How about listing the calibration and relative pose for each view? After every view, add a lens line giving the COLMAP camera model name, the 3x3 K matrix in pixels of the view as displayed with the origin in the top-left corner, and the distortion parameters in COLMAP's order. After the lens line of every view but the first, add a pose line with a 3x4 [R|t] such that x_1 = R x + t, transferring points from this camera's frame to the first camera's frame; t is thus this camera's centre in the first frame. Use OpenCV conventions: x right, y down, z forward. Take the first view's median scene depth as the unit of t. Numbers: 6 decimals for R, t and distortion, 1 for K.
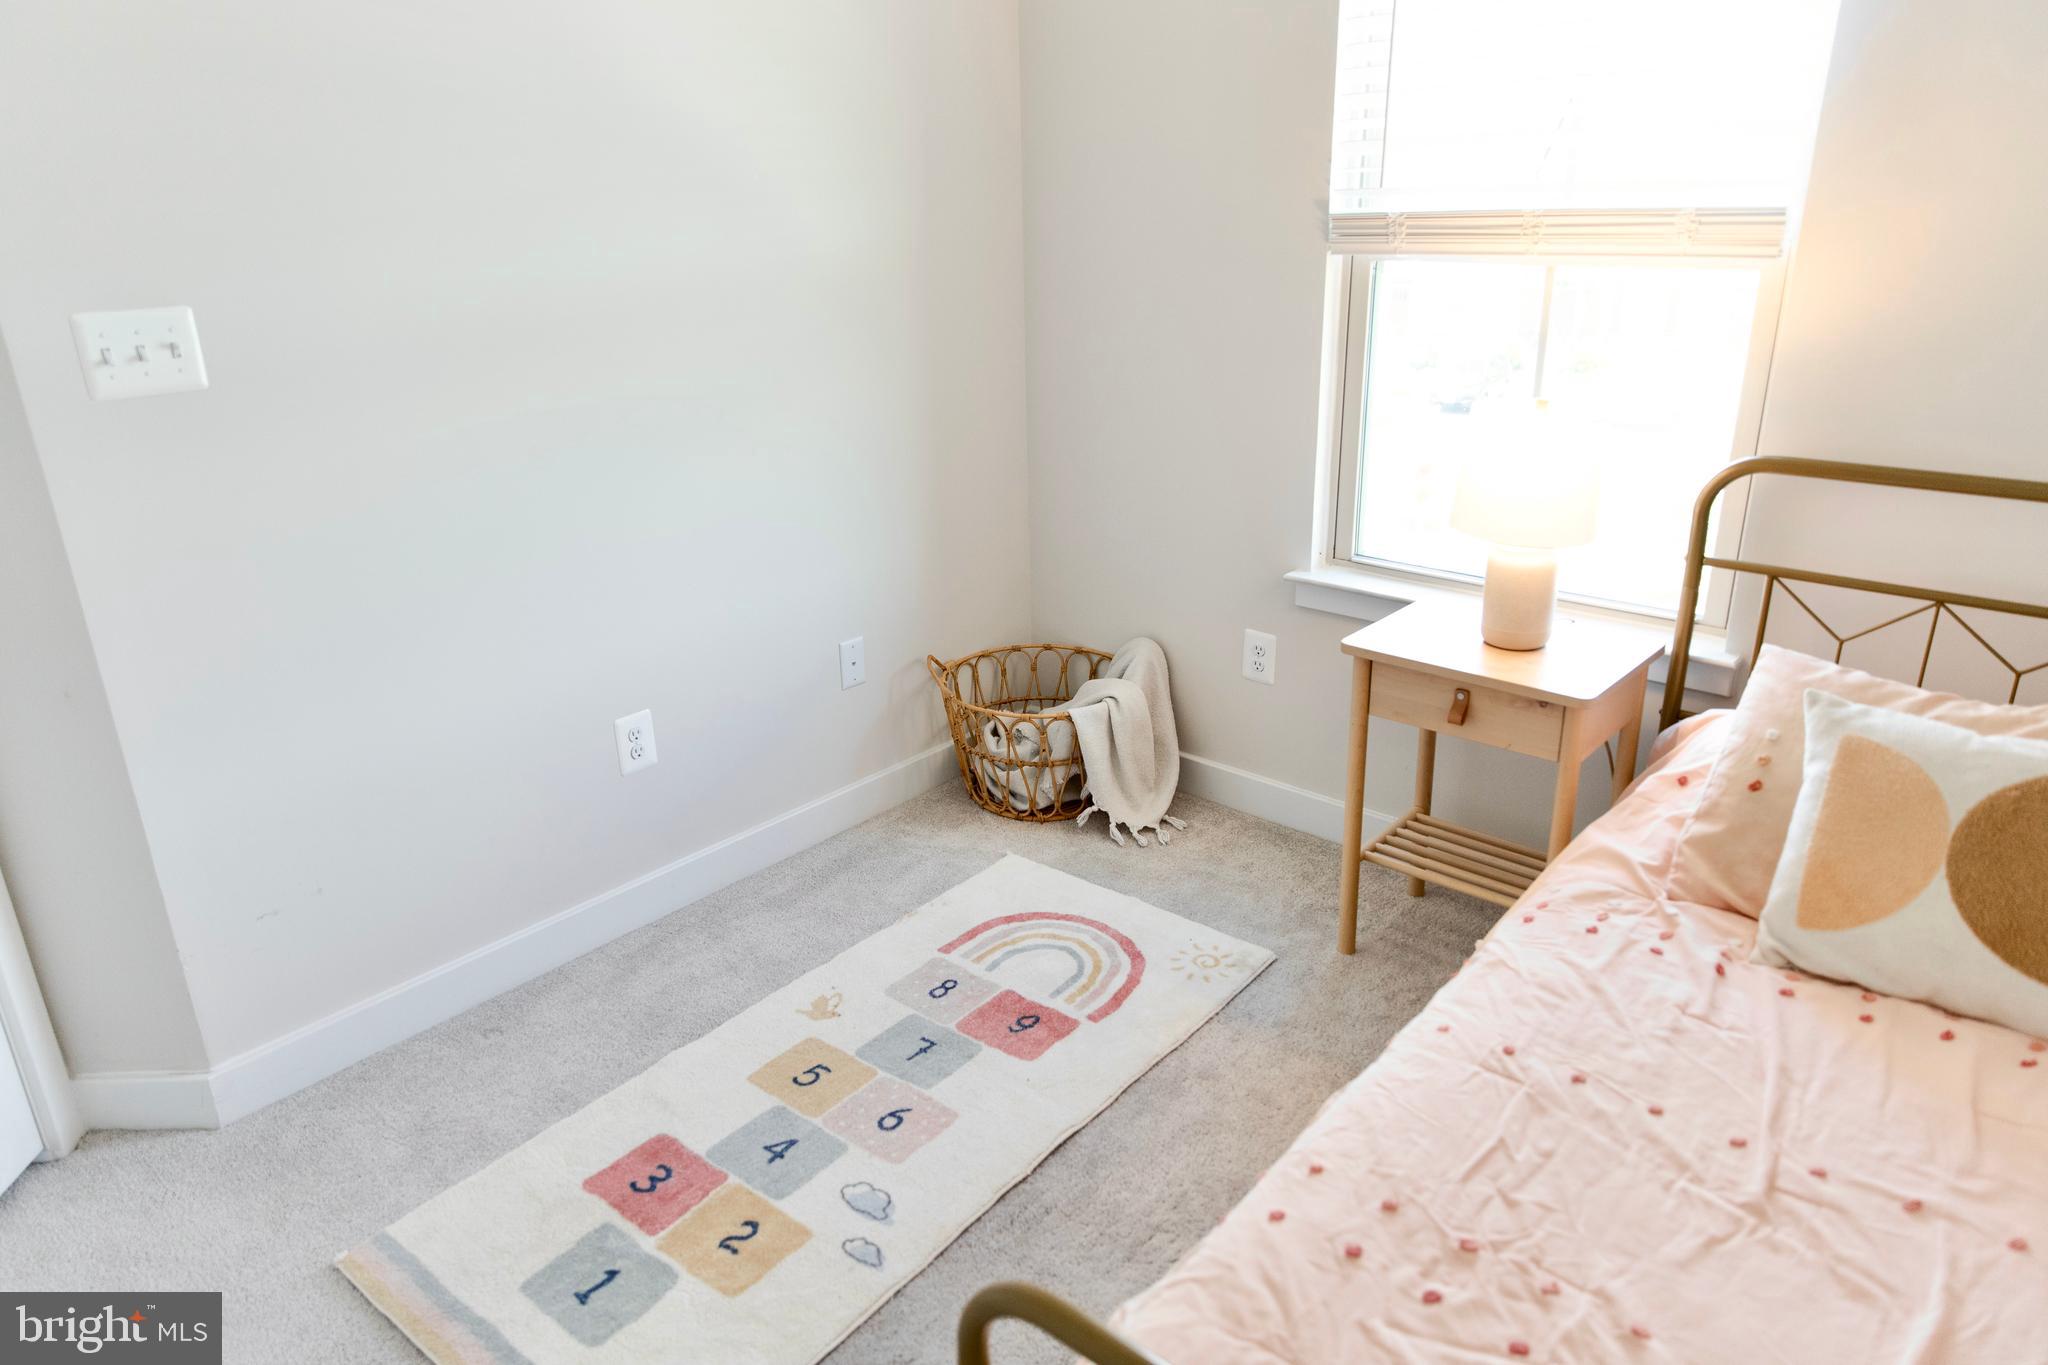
lens RADIAL K [[1367.9, 0, 1019.9], [0, 1367.9, 686.2], [0, 0, 1]] dist [0.014377, -0.005785]
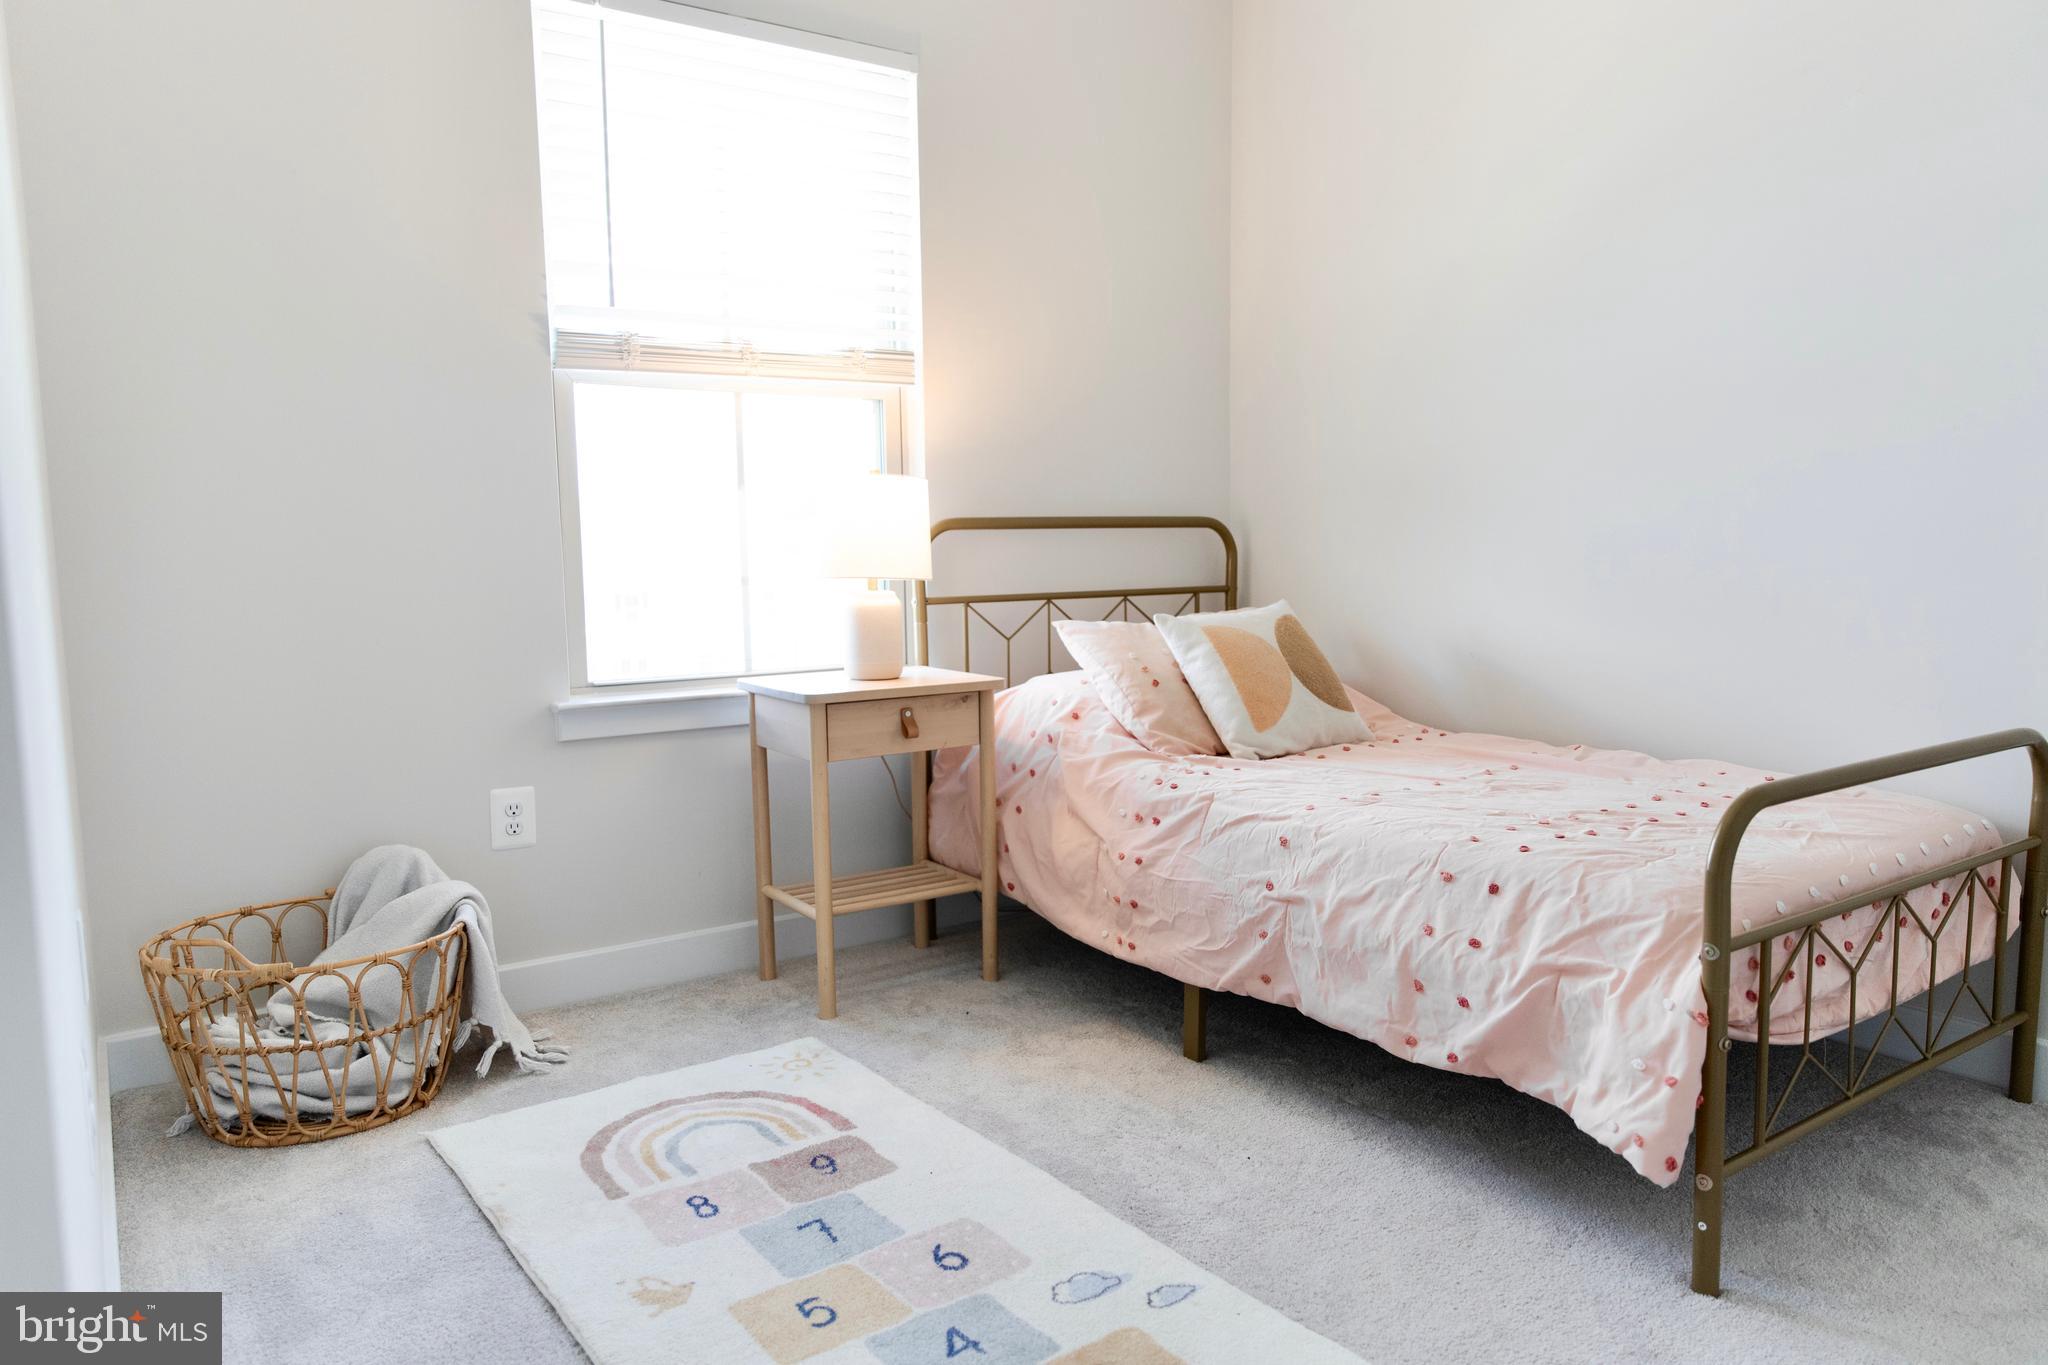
lens RADIAL K [[1367.9, 0, 1017.1], [0, 1367.9, 681.1], [0, 0, 1]] dist [0.014377, -0.005785]
pose [[0.238947, -0.076719, 0.967997, -0.717829], [0.355307, 0.934650, -0.013630, 0.028232], [-0.903693, 0.347193, 0.250591, 0.574419]]
